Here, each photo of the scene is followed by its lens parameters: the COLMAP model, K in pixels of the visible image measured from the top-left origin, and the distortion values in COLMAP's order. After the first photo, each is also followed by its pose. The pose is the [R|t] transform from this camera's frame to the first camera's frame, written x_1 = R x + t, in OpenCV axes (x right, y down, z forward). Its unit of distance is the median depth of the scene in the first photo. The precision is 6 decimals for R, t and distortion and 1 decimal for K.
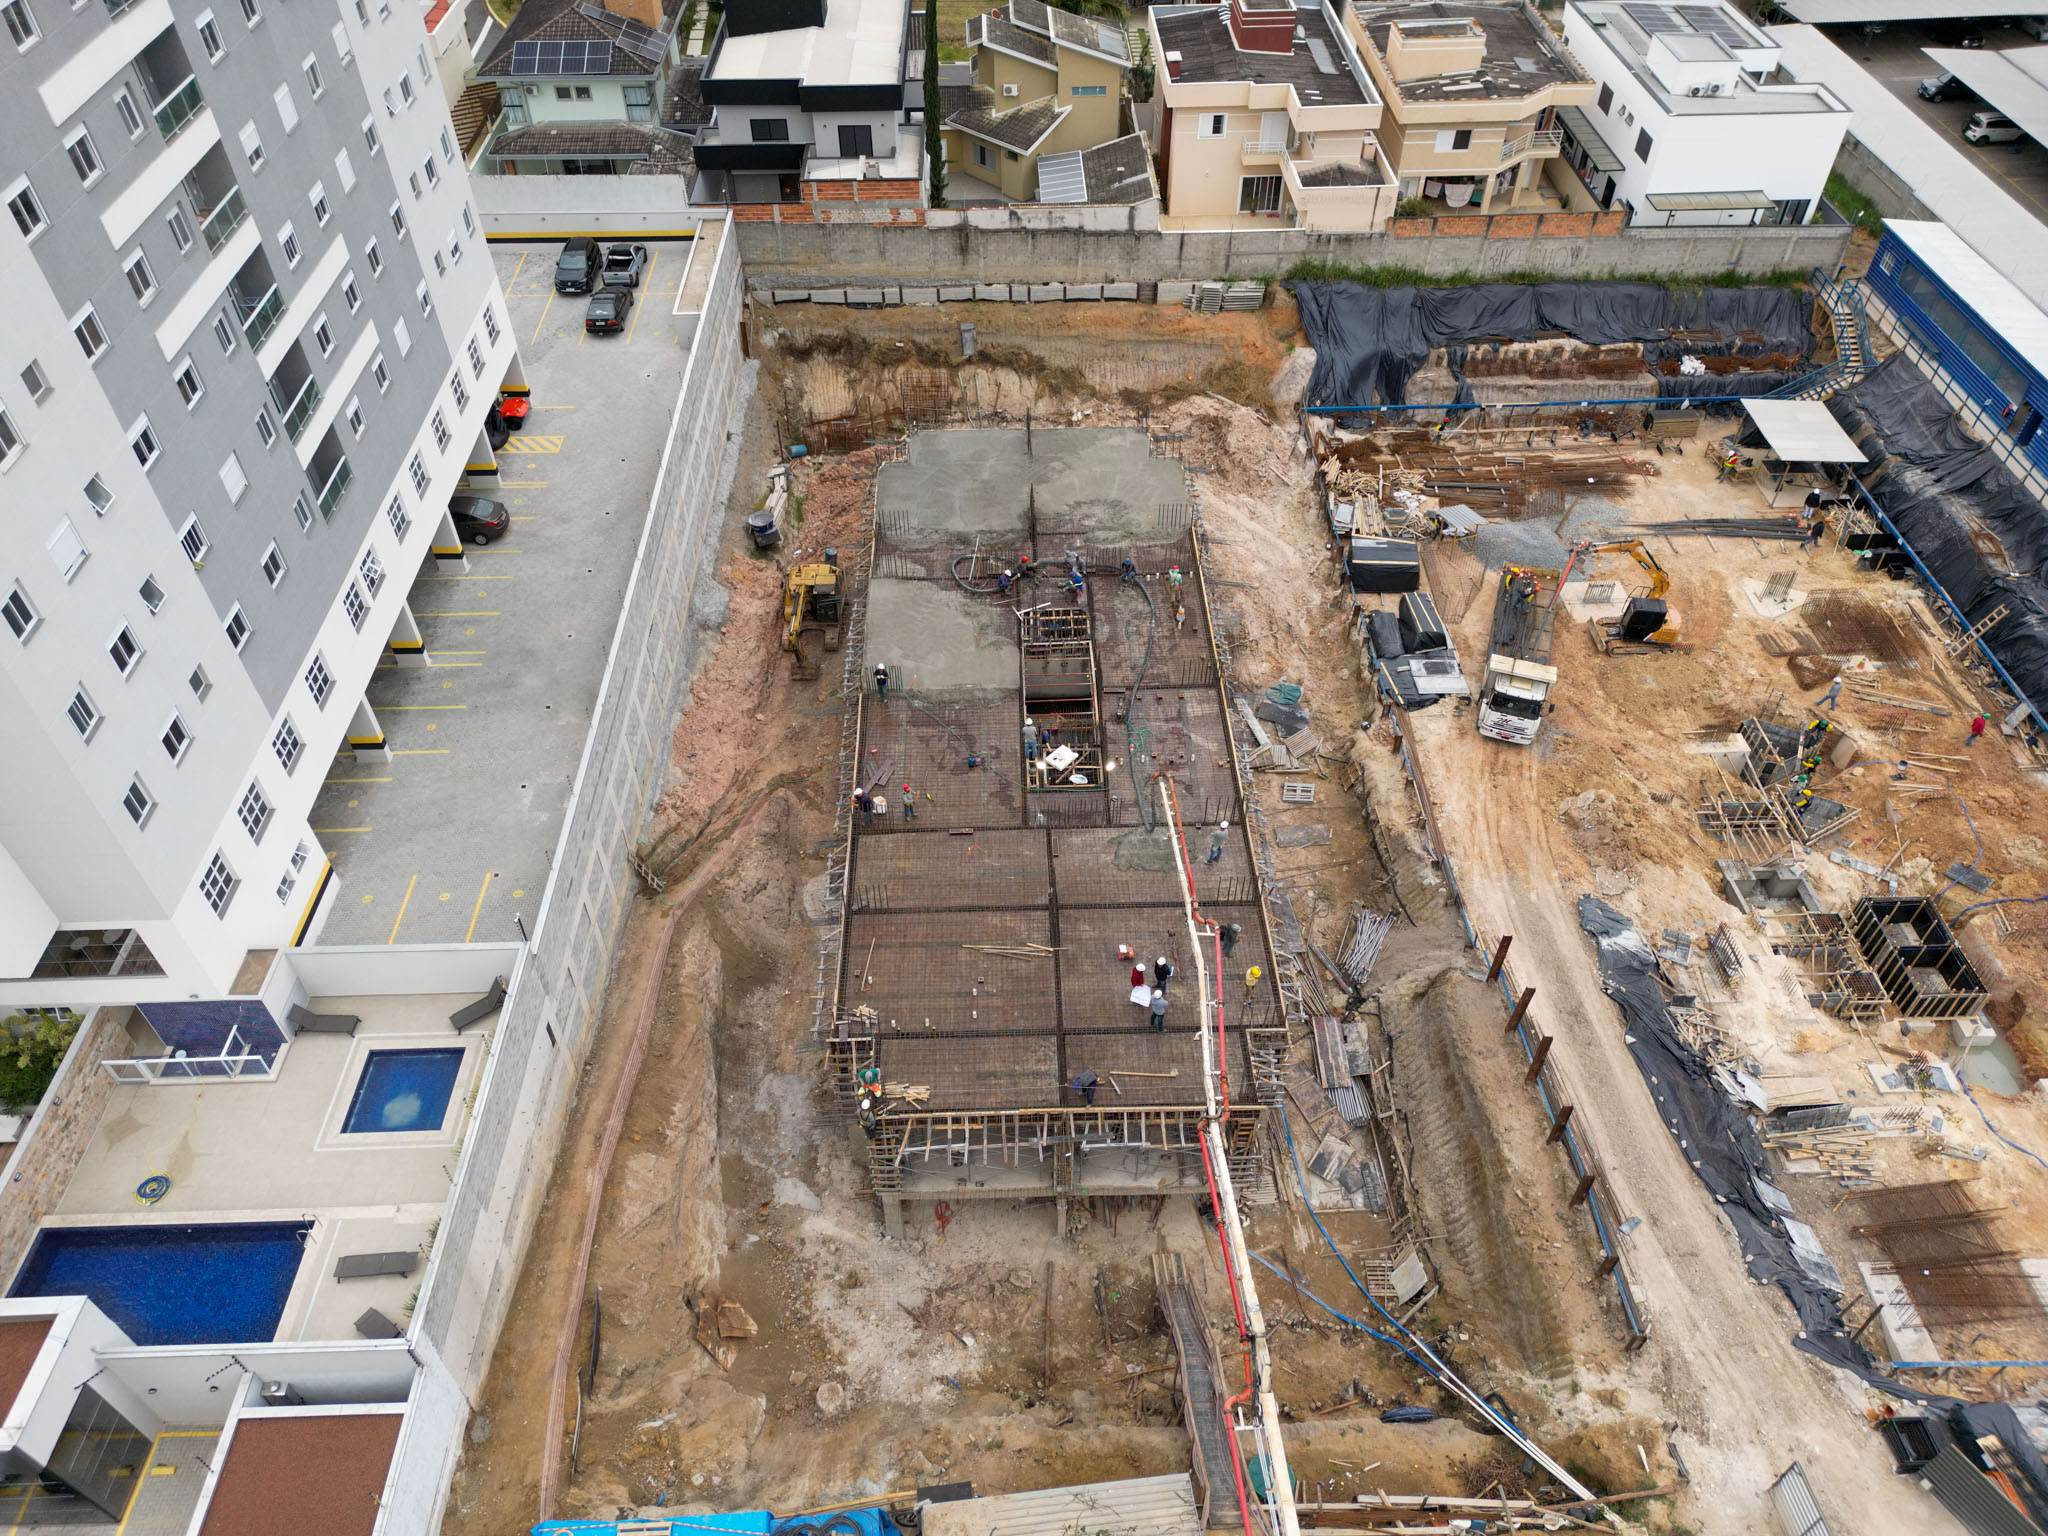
lens RADIAL K [[1437.7, 0, 1017.9], [0, 1437.7, 759.8], [0, 0, 1]] dist [0.060554, -0.048812]
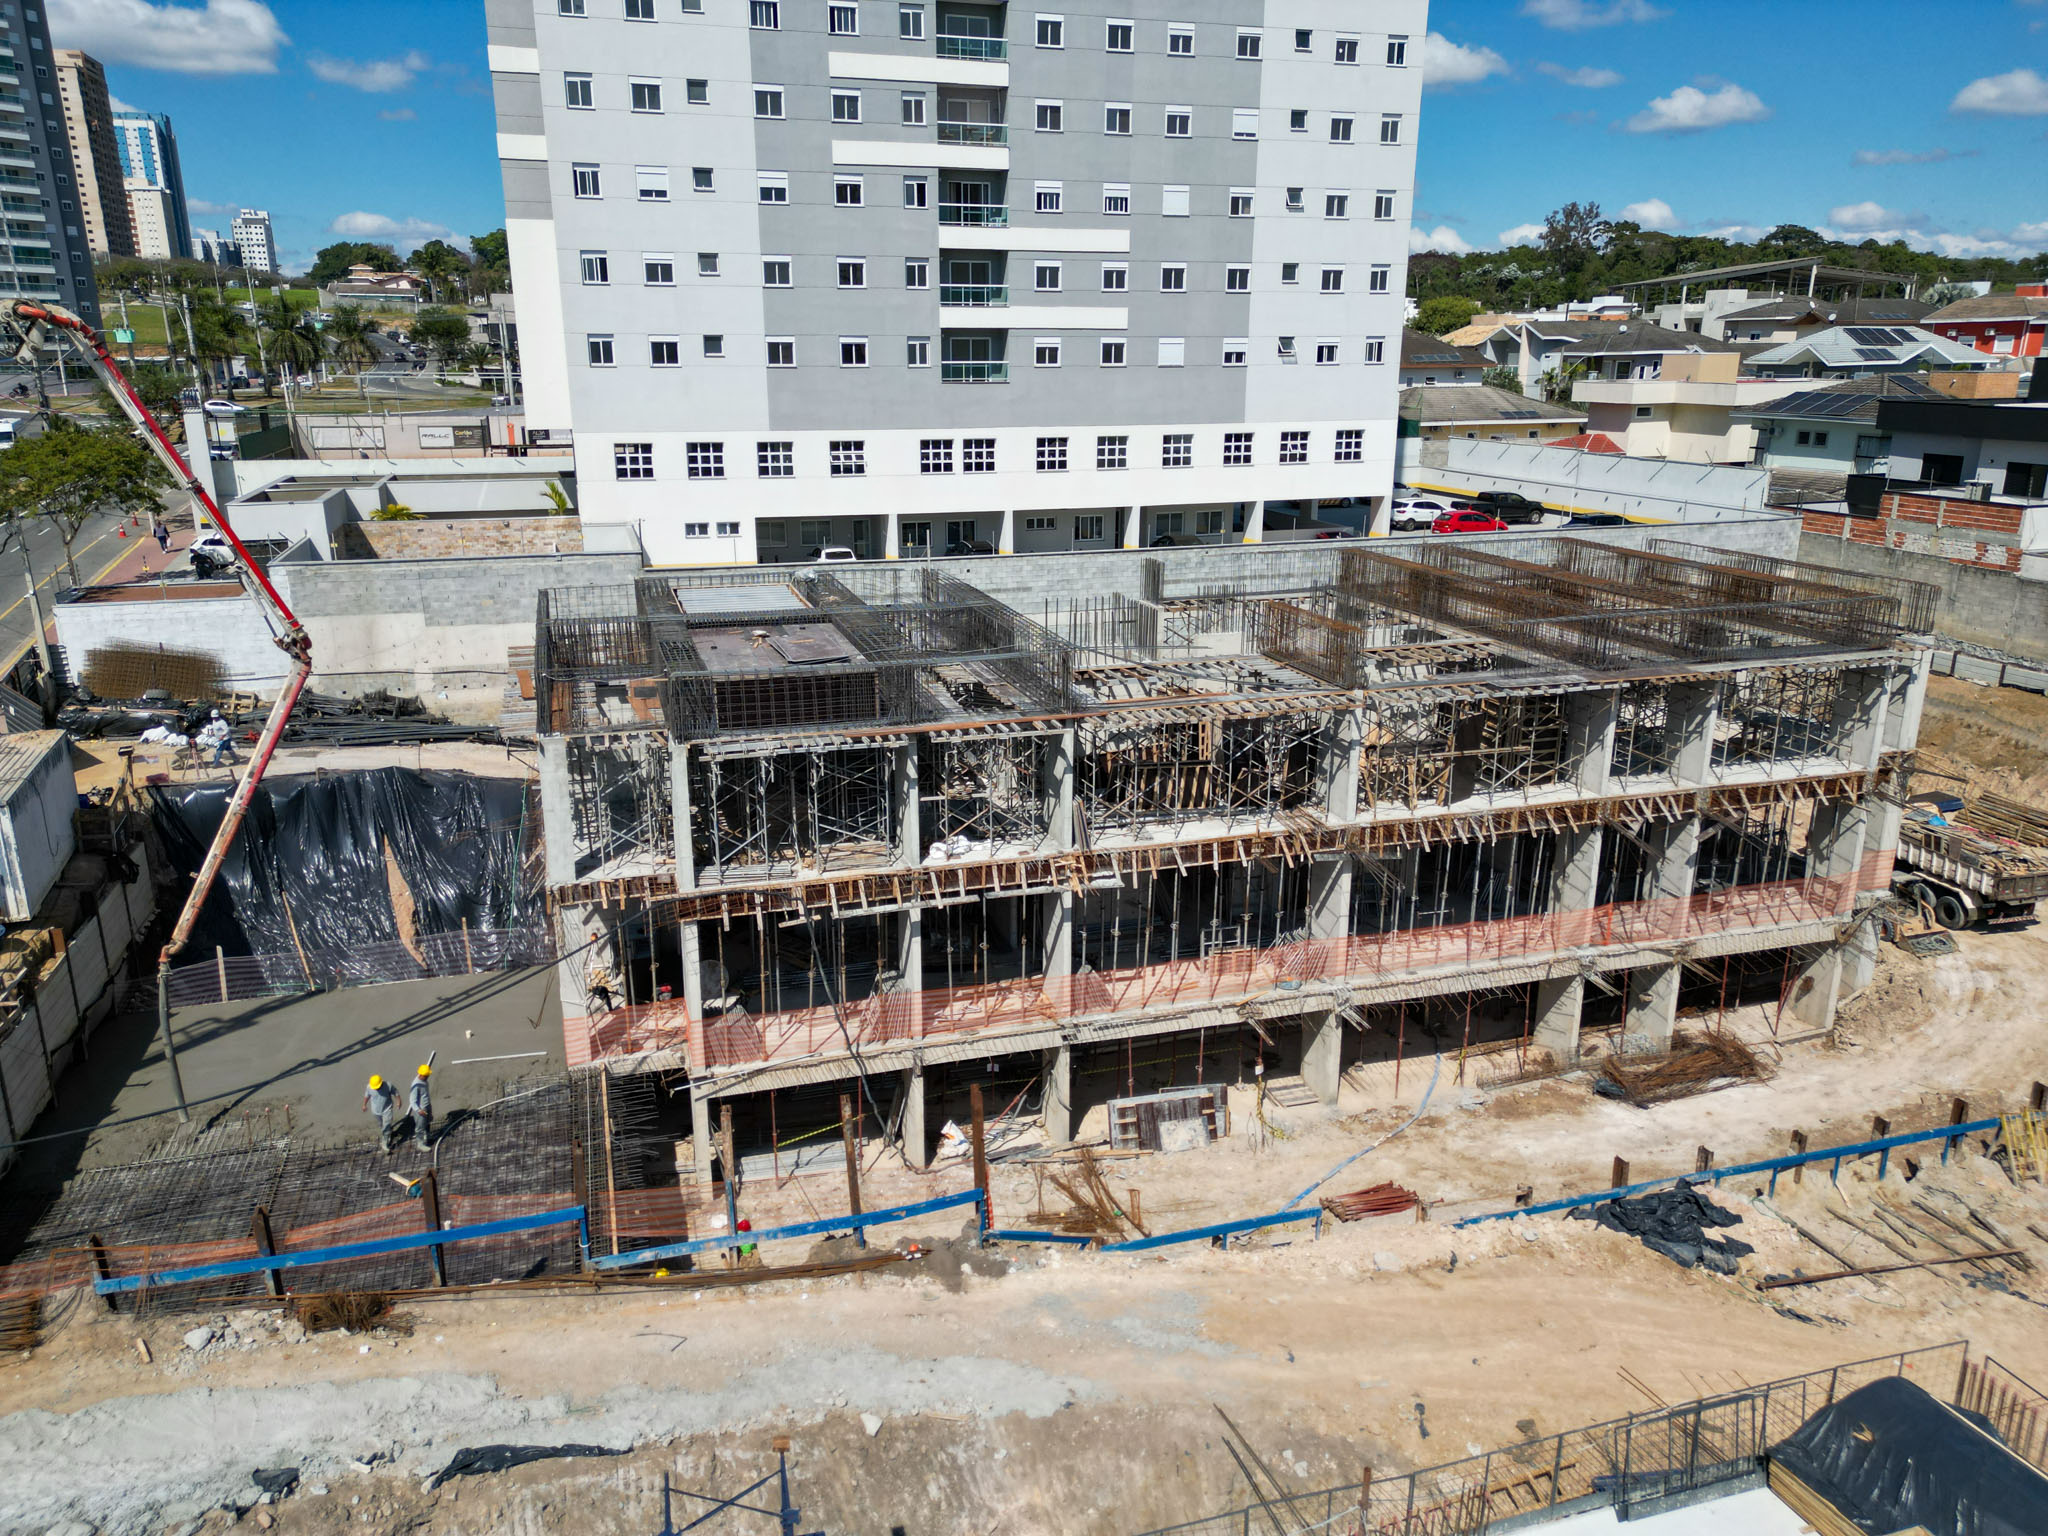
lens RADIAL K [[1437.7, 0, 1017.1], [0, 1437.7, 759.8], [0, 0, 1]] dist [0.060554, -0.048812]
pose [[0.270002, 0.270772, -0.924003, 0.658348], [-0.675797, 0.736857, 0.018456, 0.014336], [0.685855, 0.619455, 0.381940, 0.620975]]
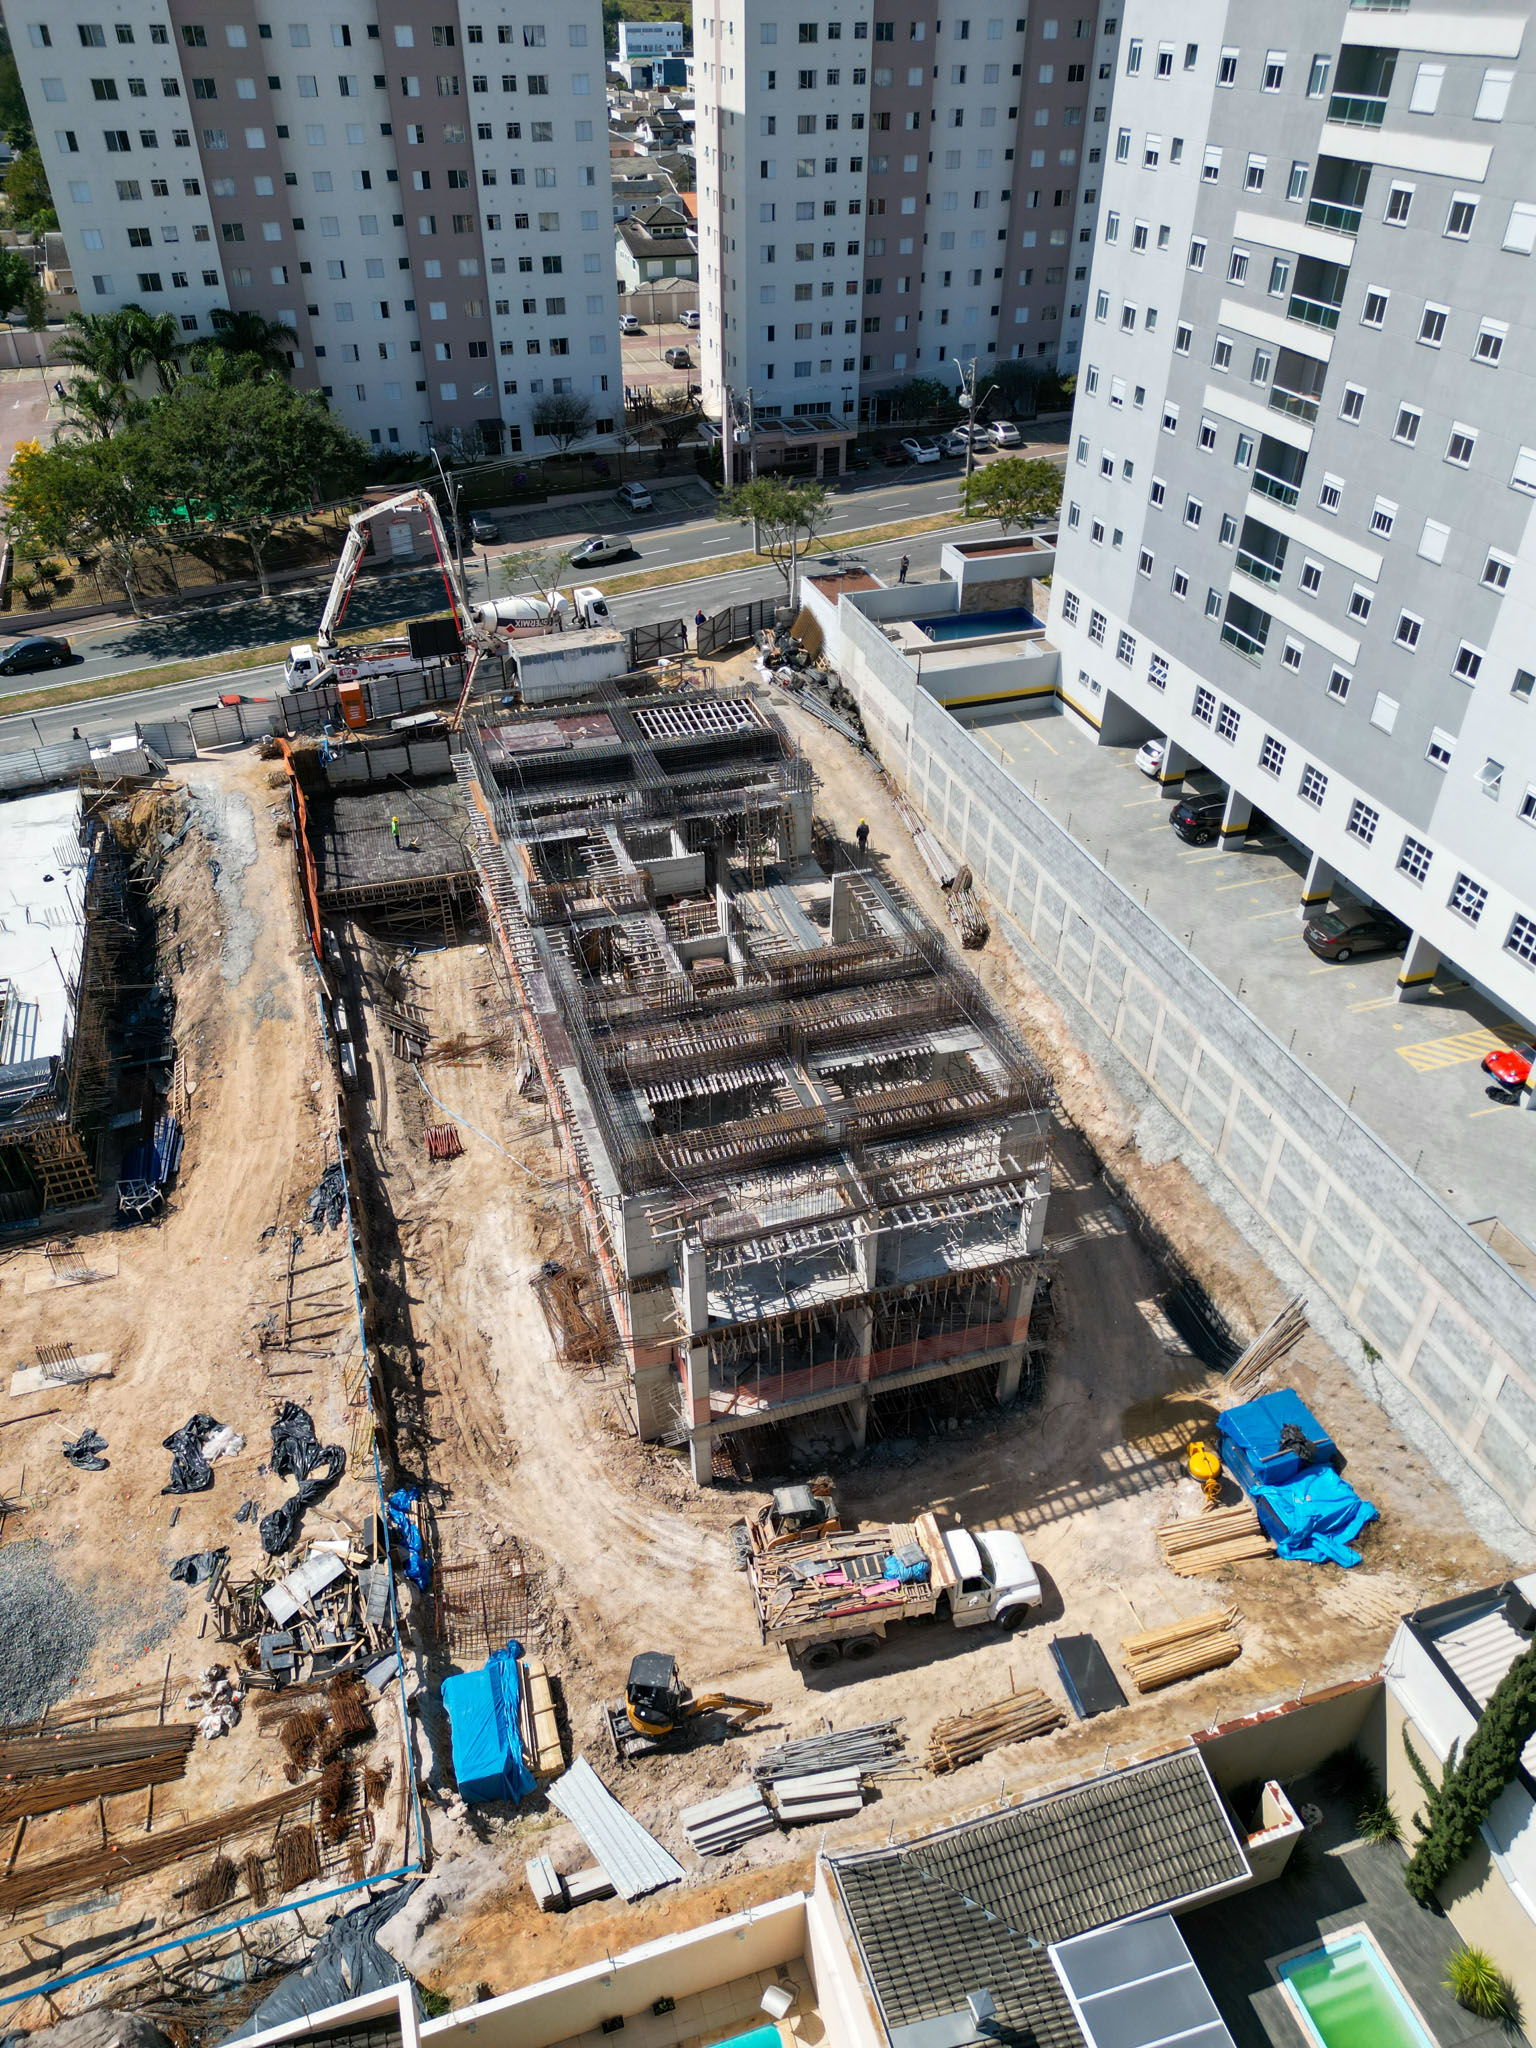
lens RADIAL K [[1437.7, 0, 762.8], [0, 1437.7, 1023.4], [0, 0, 1]] dist [0.060554, -0.048812]
pose [[-0.960196, 0.170425, -0.221313, 0.208497], [-0.191890, 0.173300, 0.965994, -1.026357], [0.202983, 0.970011, -0.133700, 1.151045]]
